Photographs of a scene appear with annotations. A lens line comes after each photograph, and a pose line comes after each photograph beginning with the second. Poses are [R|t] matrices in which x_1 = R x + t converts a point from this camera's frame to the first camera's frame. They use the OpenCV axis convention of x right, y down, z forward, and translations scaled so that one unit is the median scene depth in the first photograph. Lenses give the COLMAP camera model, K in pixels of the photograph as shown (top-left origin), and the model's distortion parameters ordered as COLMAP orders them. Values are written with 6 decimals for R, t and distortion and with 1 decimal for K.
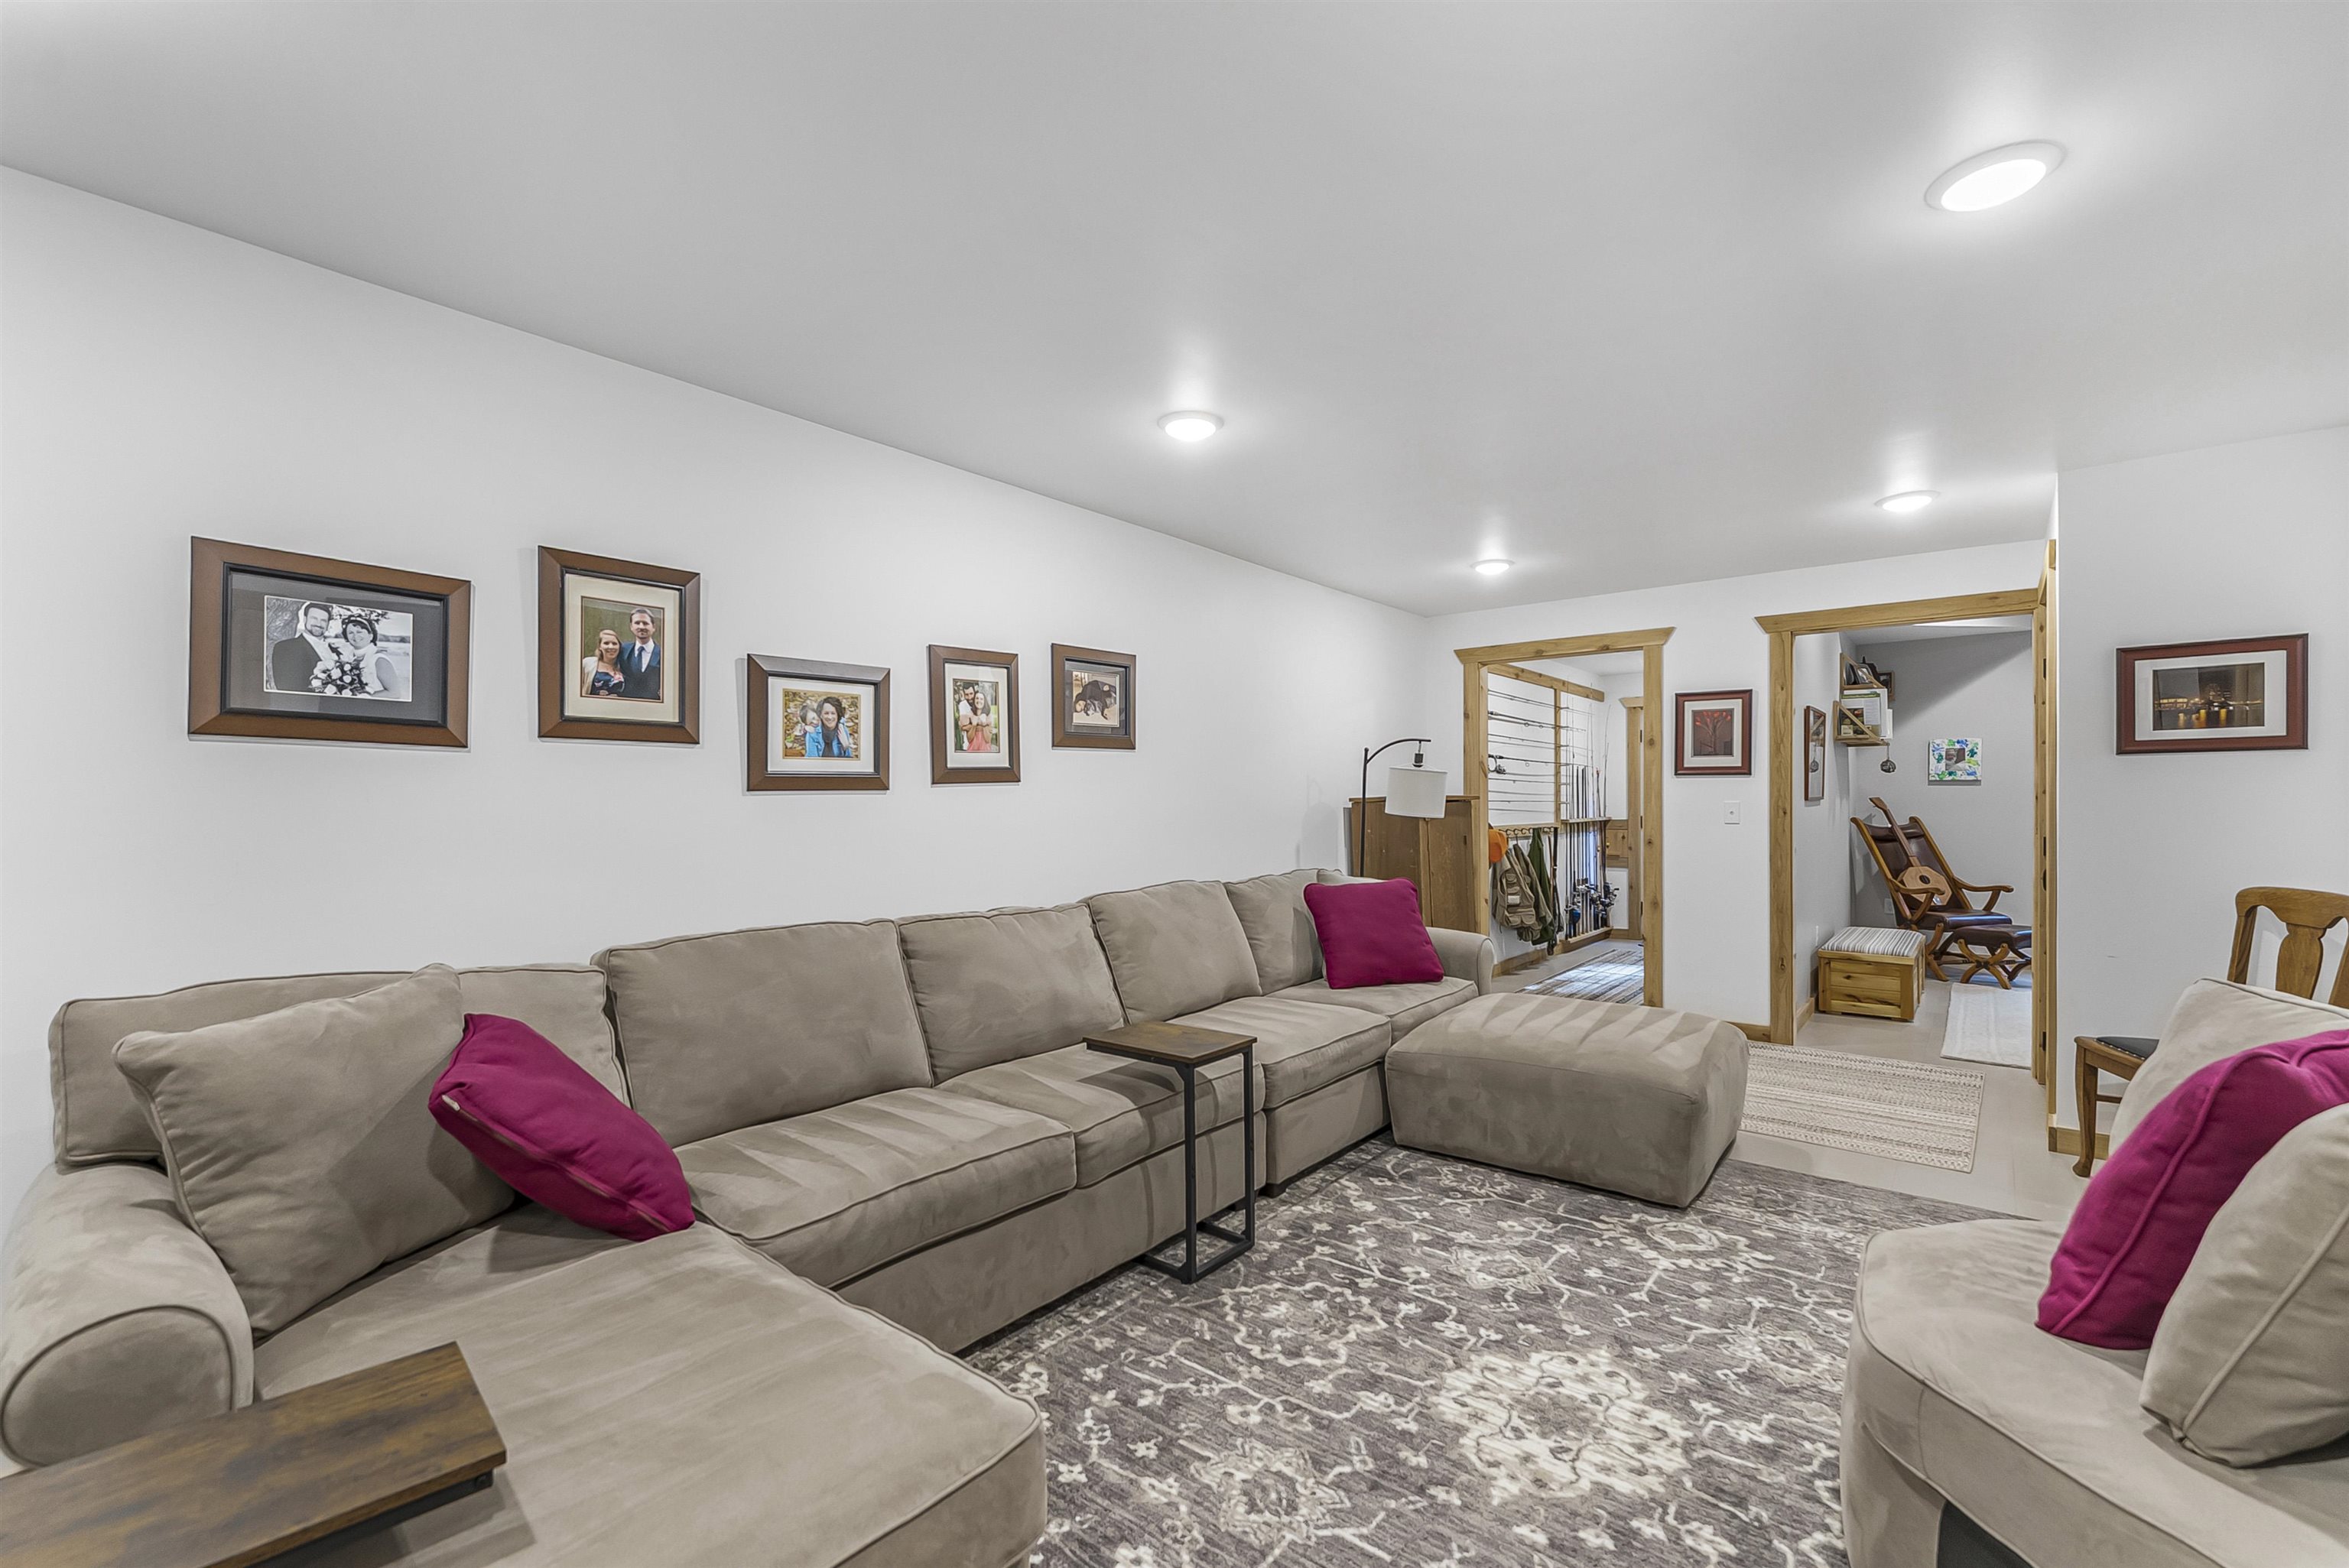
lens RADIAL K [[1015.5, 0, 1176.4], [0, 1015.5, 806.2], [0, 0, 1]] dist [-0.001227, 0.000014]
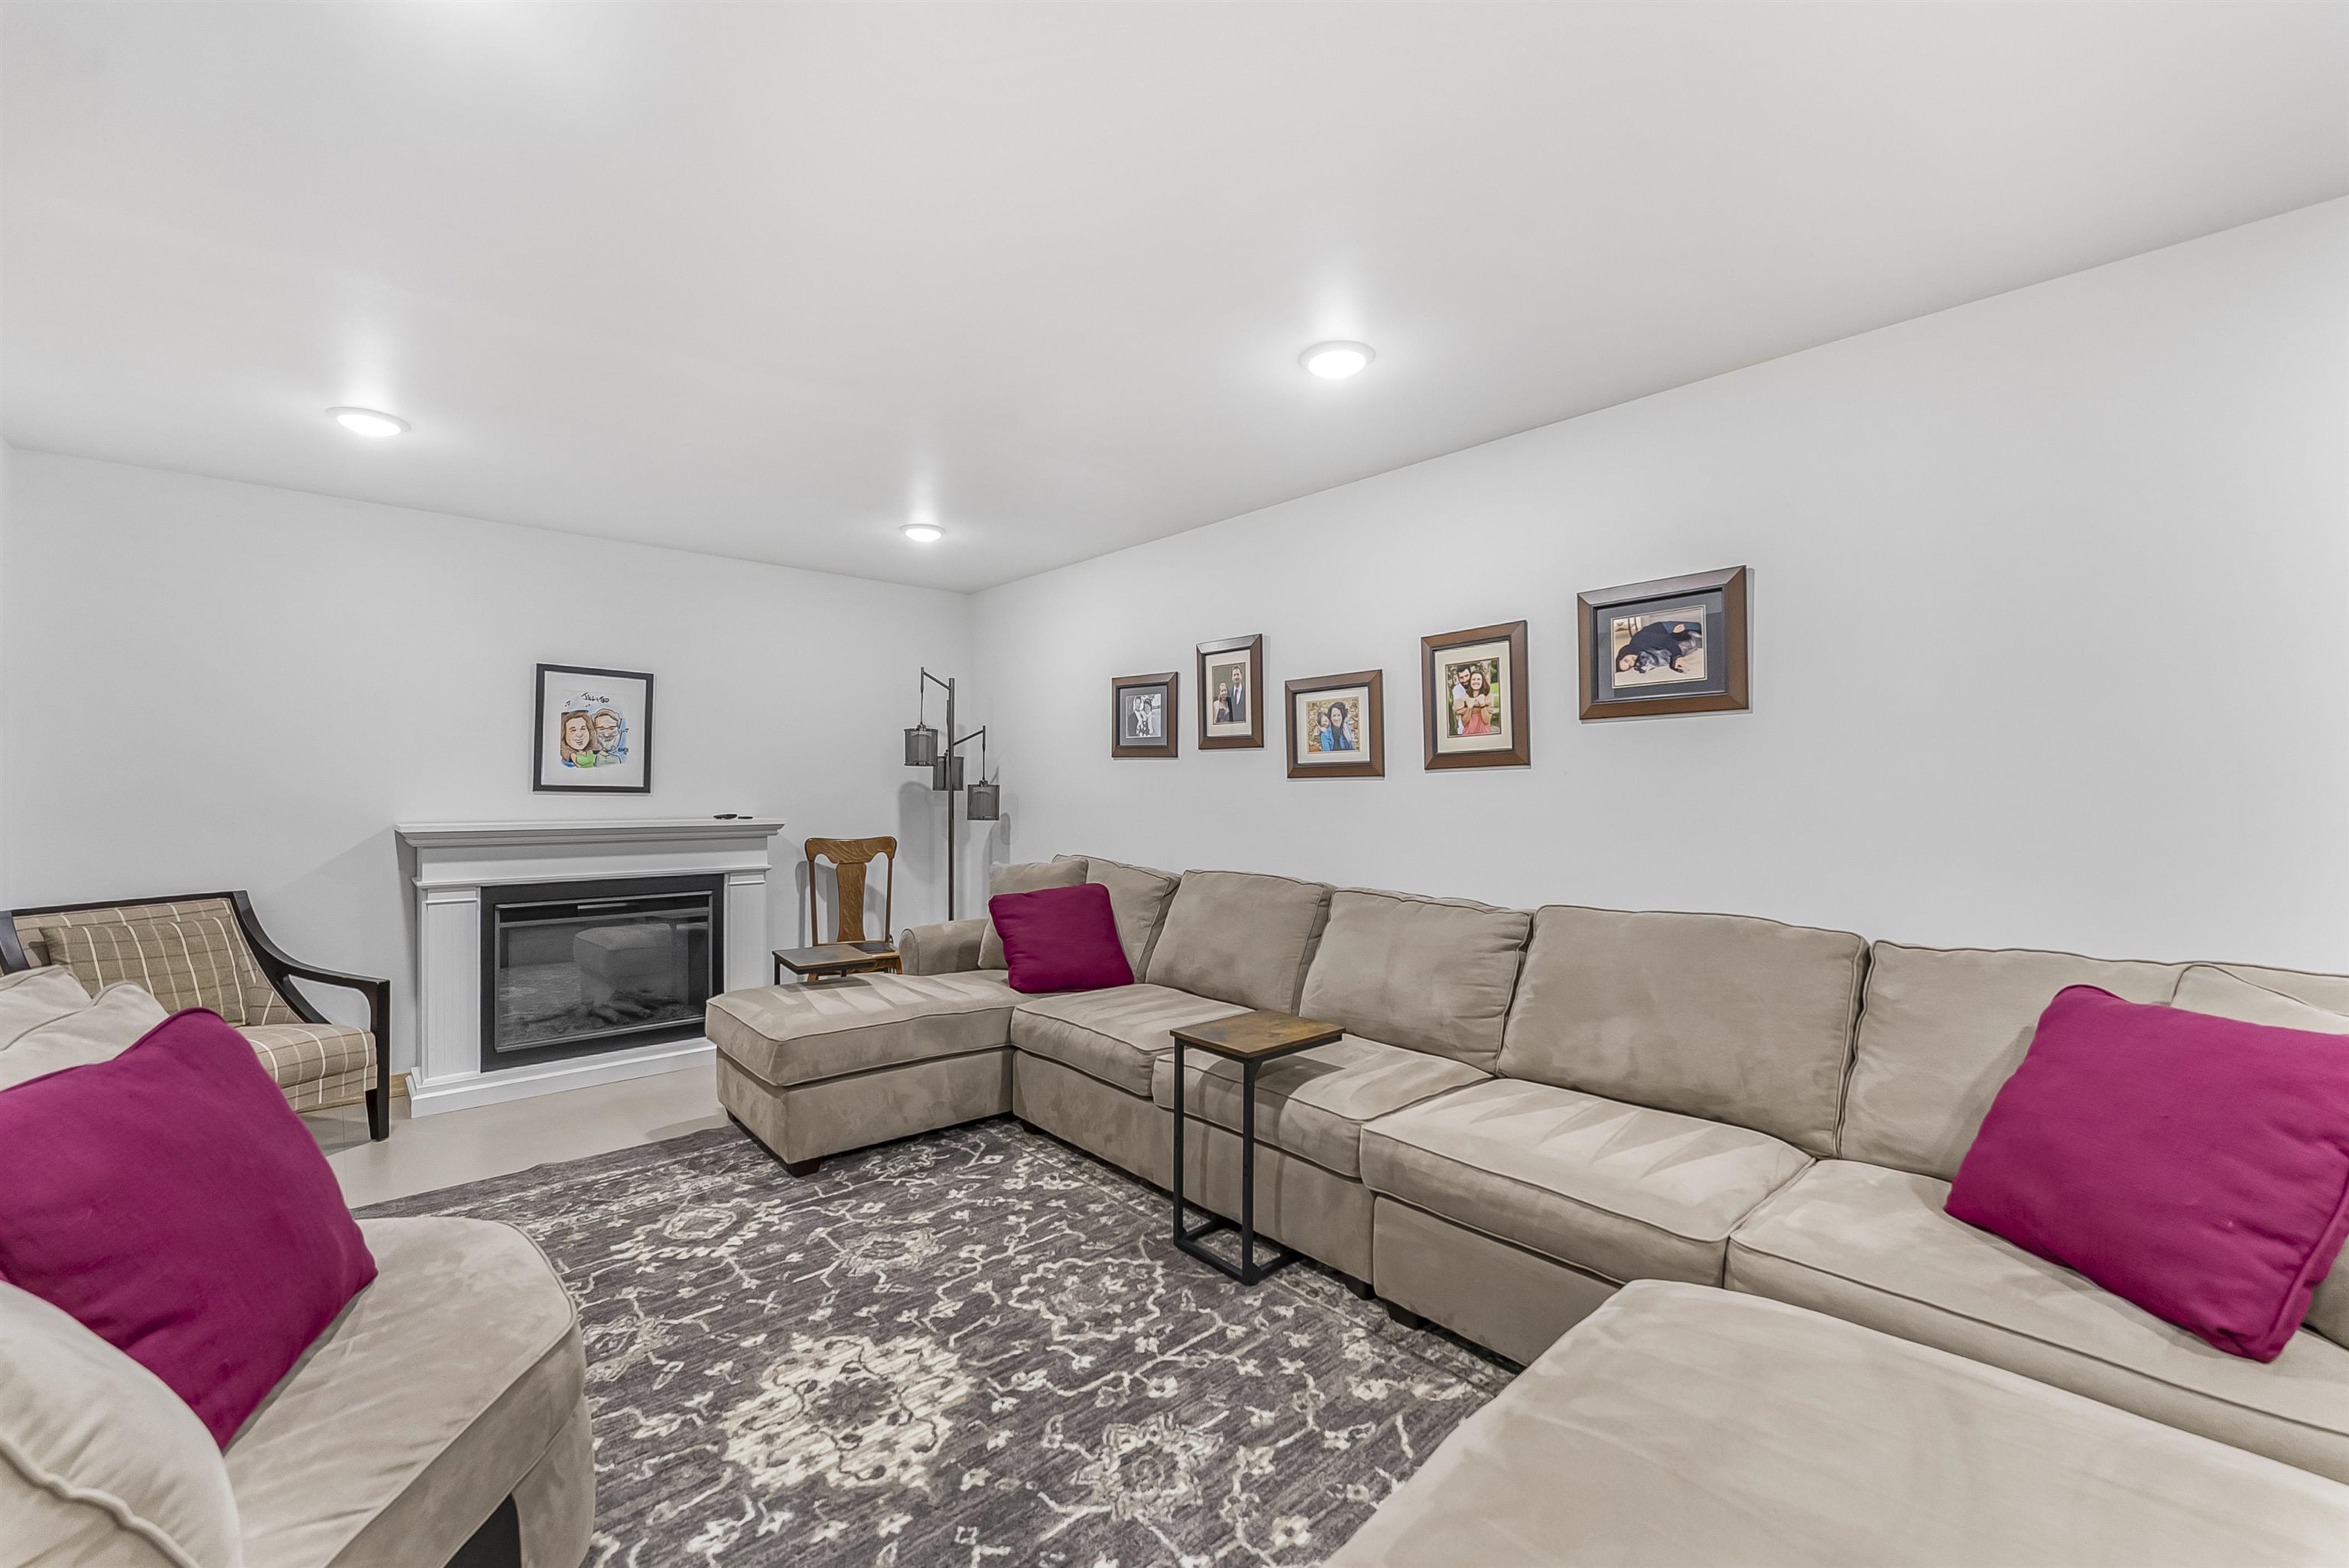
lens RADIAL K [[954.3, 0, 1174.5], [0, 954.3, 784.0], [0, 0, 1]] dist [-0.000568, 0.000029]
pose [[-0.165122, 0.002410, -0.986270, 0.956870], [-0.005976, 0.999976, 0.003444, -0.011264], [0.986255, 0.006463, -0.165104, 1.121986]]
